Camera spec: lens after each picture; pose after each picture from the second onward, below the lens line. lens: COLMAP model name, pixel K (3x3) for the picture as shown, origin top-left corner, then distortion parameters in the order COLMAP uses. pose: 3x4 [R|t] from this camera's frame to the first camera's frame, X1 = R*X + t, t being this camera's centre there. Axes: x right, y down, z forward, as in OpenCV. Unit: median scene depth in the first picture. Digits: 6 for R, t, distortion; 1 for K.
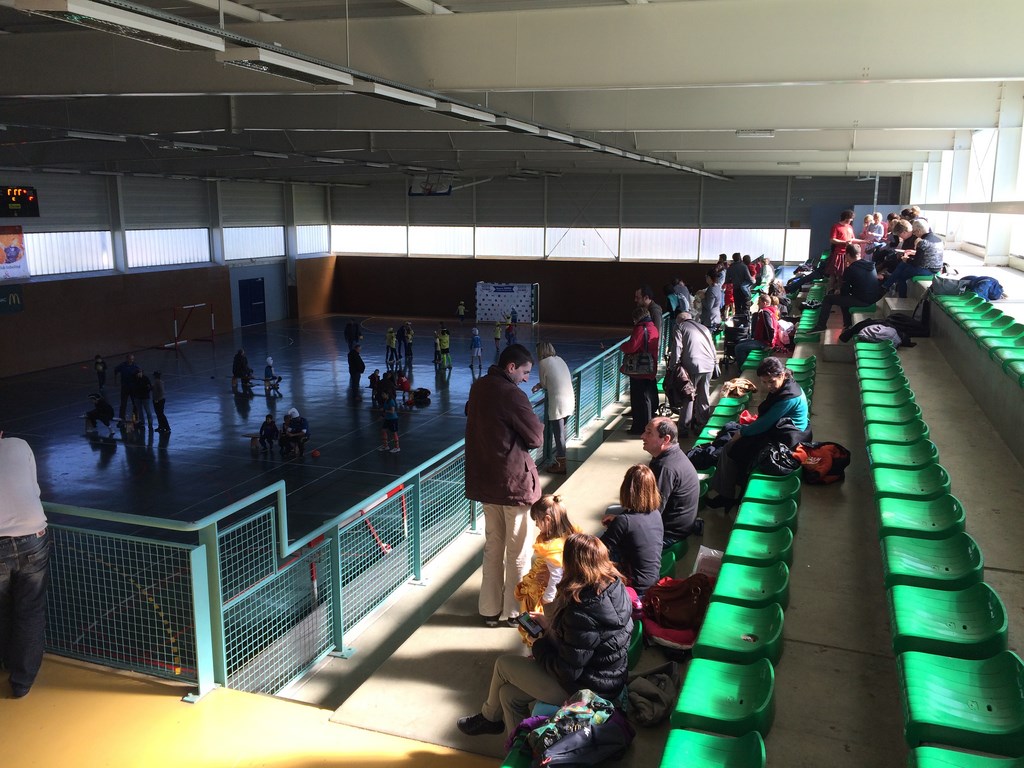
lens RADIAL K [[866.6, 0, 512.8], [0, 866.6, 389.2], [0, 0, 1]] dist [0.078745, -0.101830]
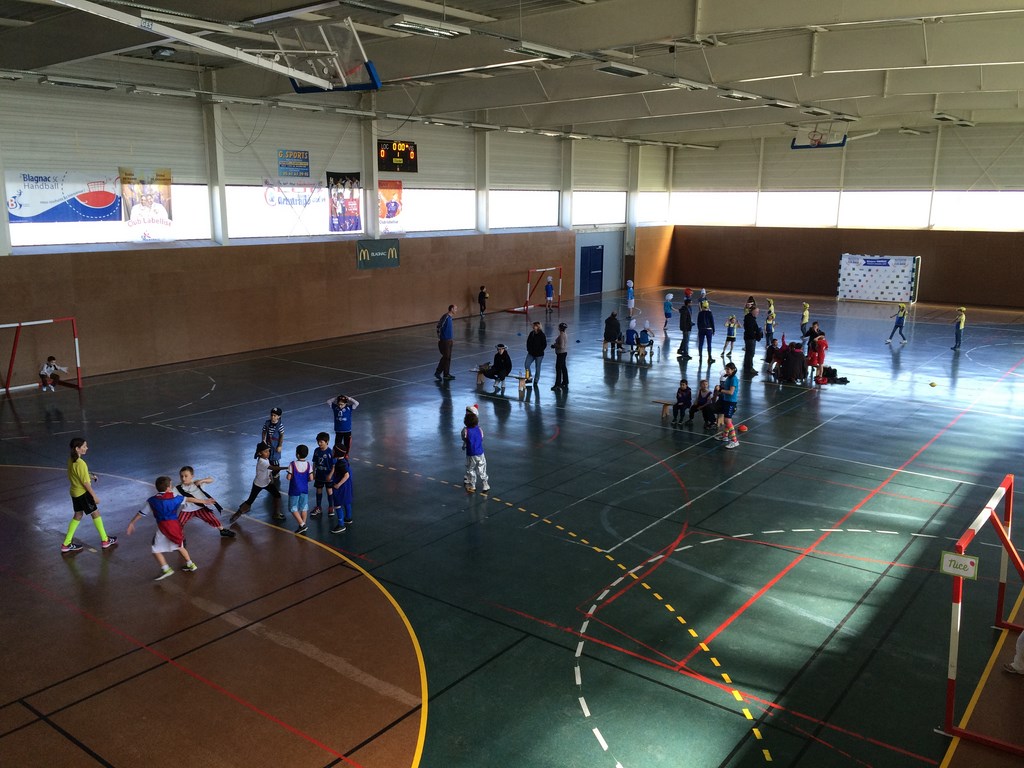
lens RADIAL K [[866.6, 0, 508.8], [0, 866.6, 380.3], [0, 0, 1]] dist [0.078745, -0.101830]
pose [[0.953545, 0.065495, -0.294044, -0.118089], [-0.065151, 0.997815, 0.010978, 0.019416], [0.294120, 0.008689, 0.955729, 0.077056]]
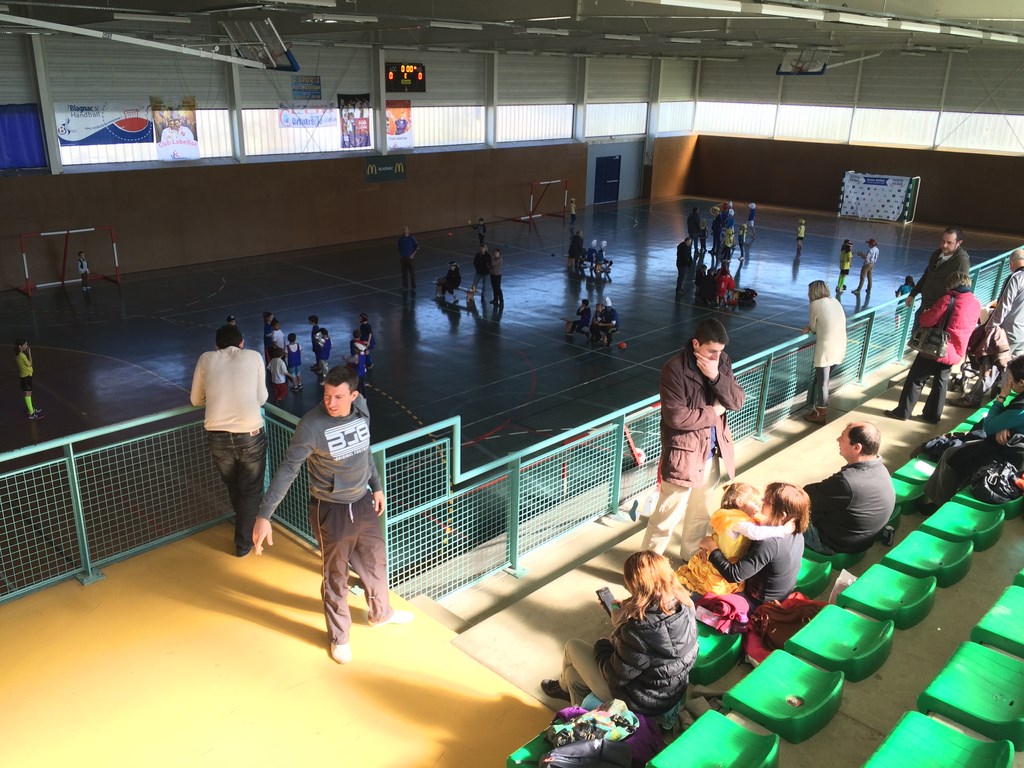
lens RADIAL K [[866.6, 0, 515.6], [0, 866.6, 383.9], [0, 0, 1]] dist [0.078745, -0.101830]
pose [[0.912343, 0.155354, -0.378808, 0.032207], [-0.102206, 0.982342, 0.156712, -0.017538], [0.396465, -0.104259, 0.912110, 0.006988]]
